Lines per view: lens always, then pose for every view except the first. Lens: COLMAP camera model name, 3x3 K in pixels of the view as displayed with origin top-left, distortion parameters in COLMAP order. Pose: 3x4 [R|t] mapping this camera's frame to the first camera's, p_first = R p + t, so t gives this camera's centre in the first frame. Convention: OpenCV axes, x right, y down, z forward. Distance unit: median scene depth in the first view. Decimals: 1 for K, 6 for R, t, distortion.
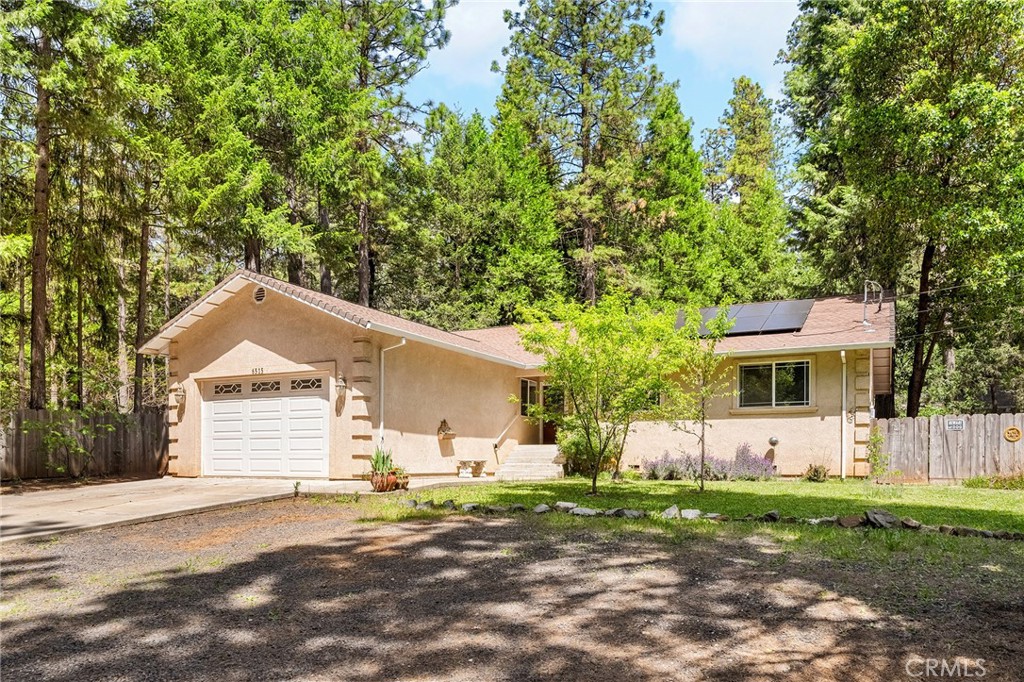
lens RADIAL K [[723.3, 0, 509.0], [0, 723.3, 415.2], [0, 0, 1]] dist [0.004202, -0.003927]
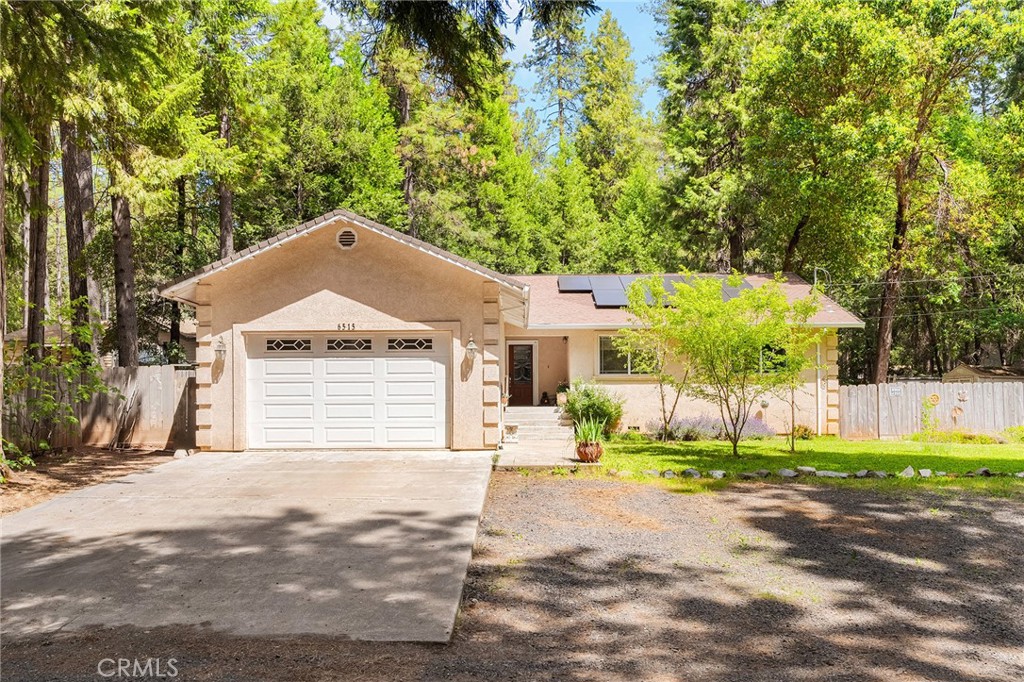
lens RADIAL K [[803.1, 0, 511.4], [0, 803.1, 342.3], [0, 0, 1]] dist [0.005316, 0.005723]
pose [[0.898411, 0.030191, 0.438117, -0.564361], [-0.019787, 0.999404, -0.028294, -0.018249], [-0.438710, 0.016751, 0.898473, 0.044913]]
